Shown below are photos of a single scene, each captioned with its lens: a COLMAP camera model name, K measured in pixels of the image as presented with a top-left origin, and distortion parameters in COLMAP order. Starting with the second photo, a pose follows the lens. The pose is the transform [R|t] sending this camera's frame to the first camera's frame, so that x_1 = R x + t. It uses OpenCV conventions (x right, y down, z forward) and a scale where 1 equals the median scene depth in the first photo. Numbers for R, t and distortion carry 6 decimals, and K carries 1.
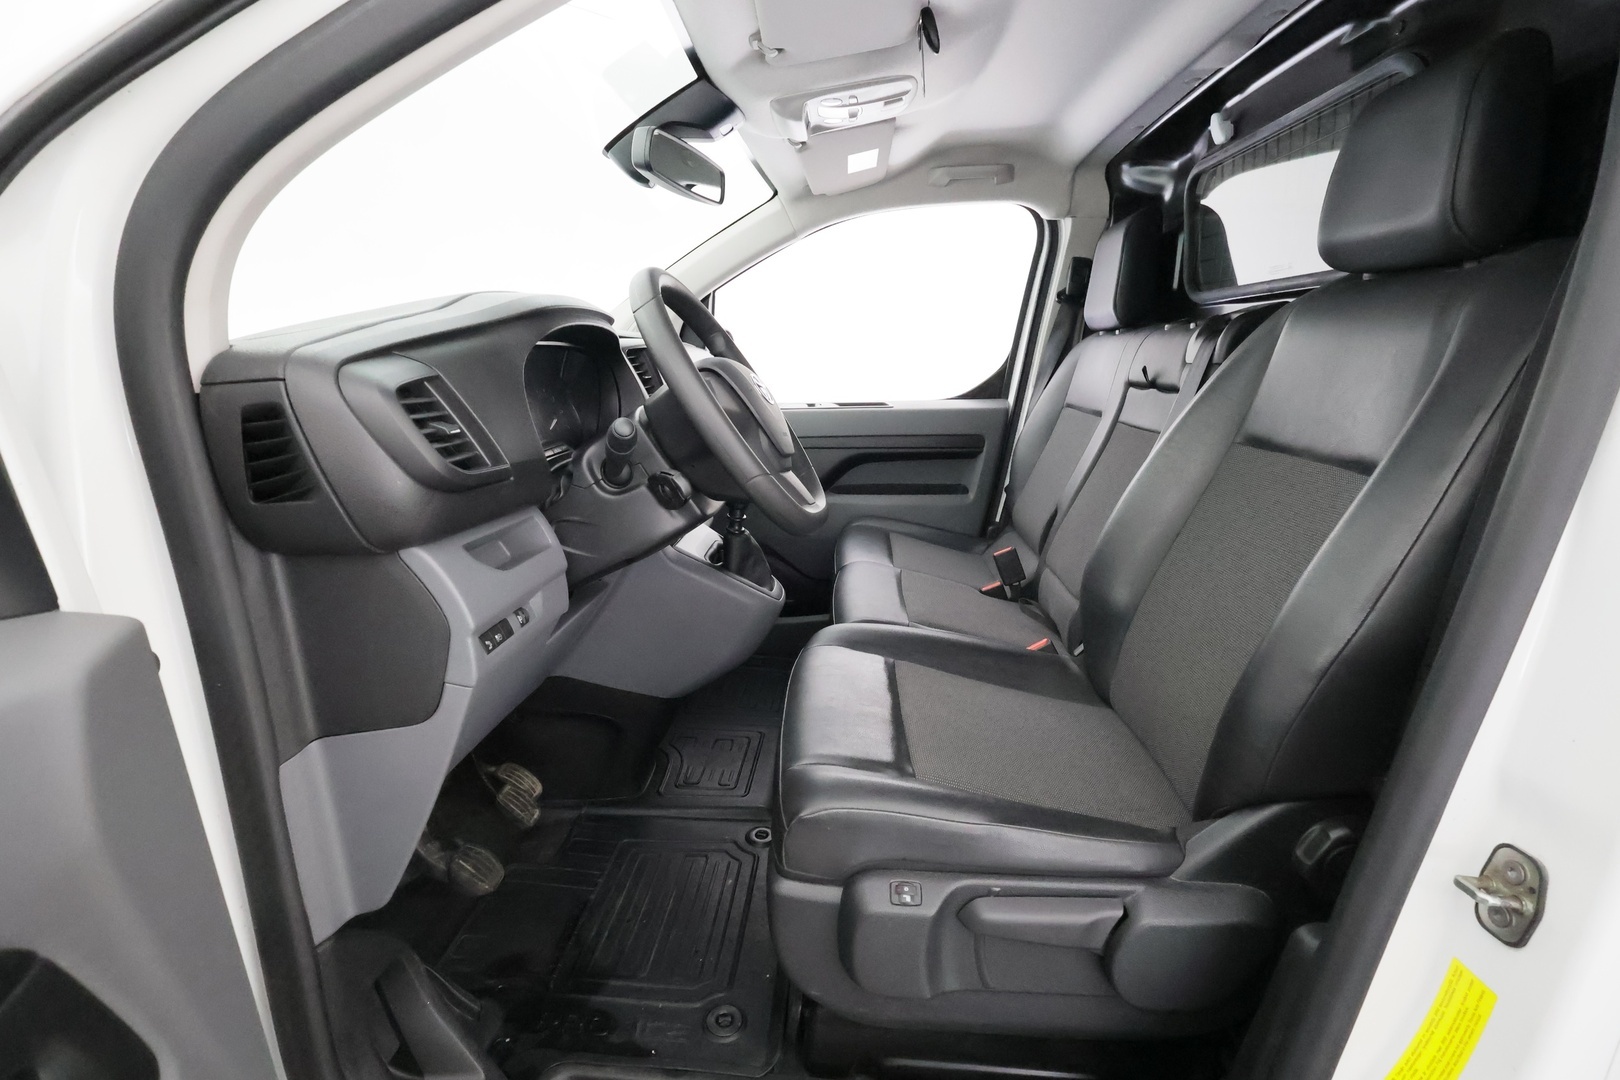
lens RADIAL K [[750.1, 0, 813.1], [0, 750.1, 537.3], [0, 0, 1]] dist [-0.004211, 0.001063]
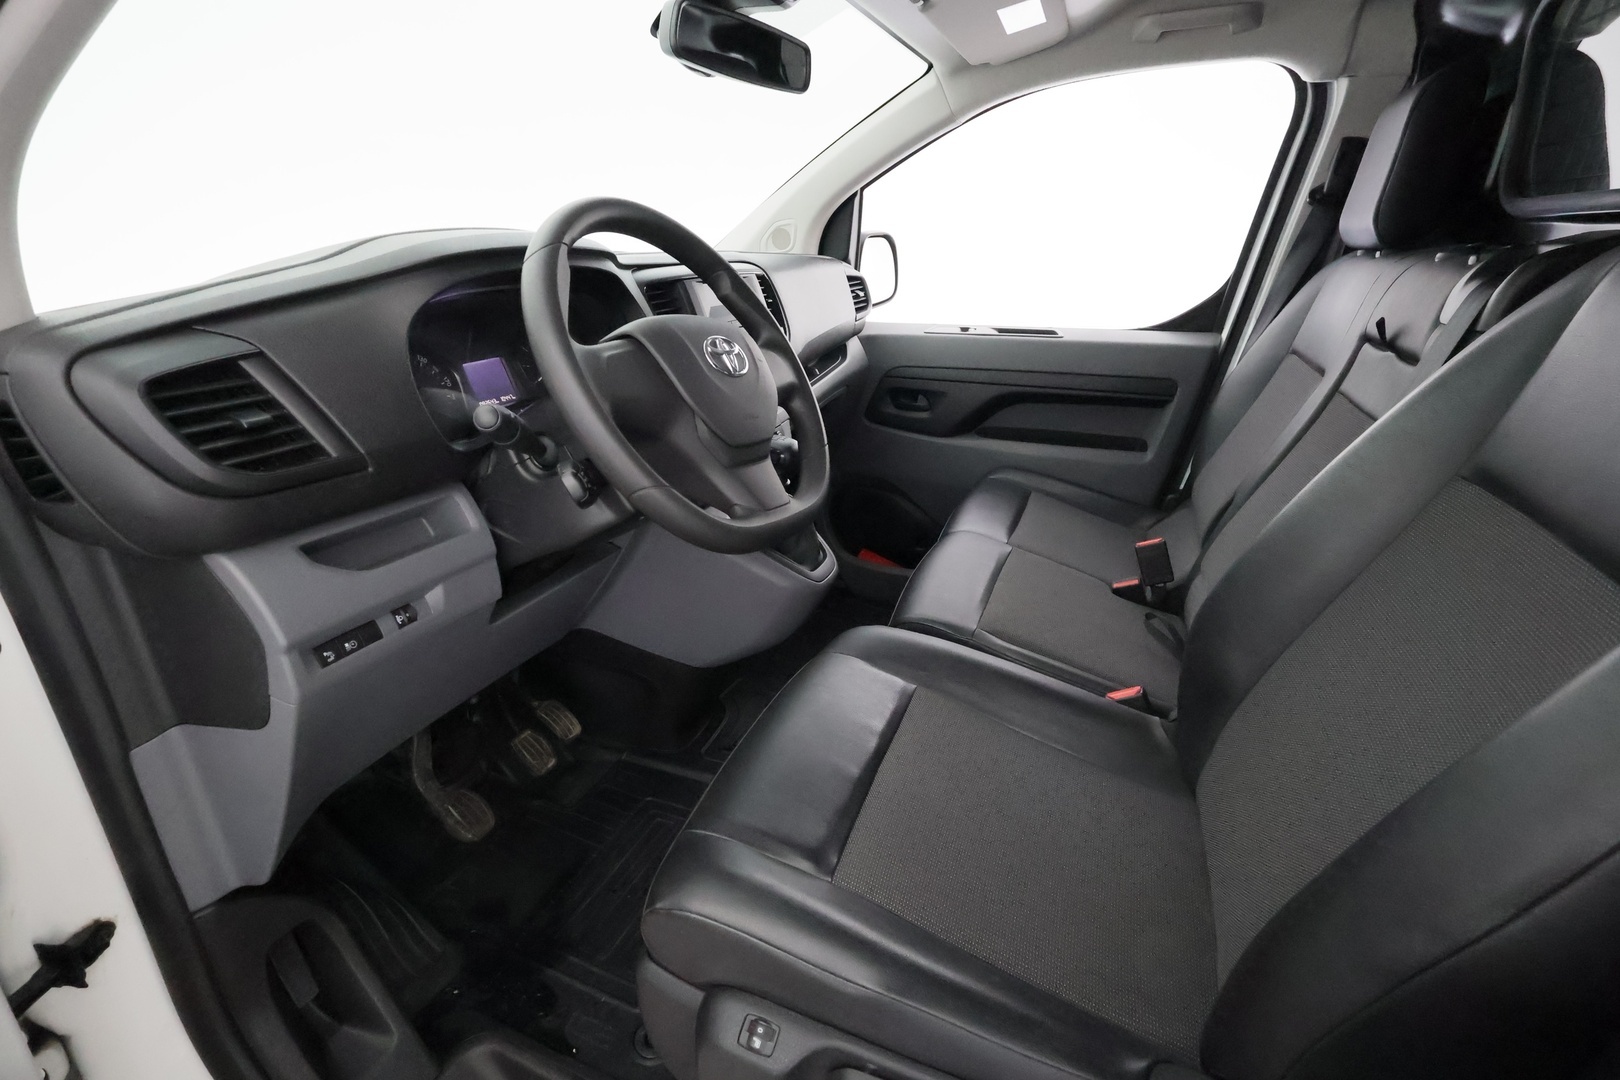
lens RADIAL K [[750.1, 0, 809.1], [0, 750.1, 540.2], [0, 0, 1]] dist [-0.004211, 0.001063]
pose [[0.944291, 0.130757, -0.302023, 0.183182], [-0.085798, 0.983760, 0.157654, -0.092217], [0.317733, -0.122958, 0.940174, 0.175079]]
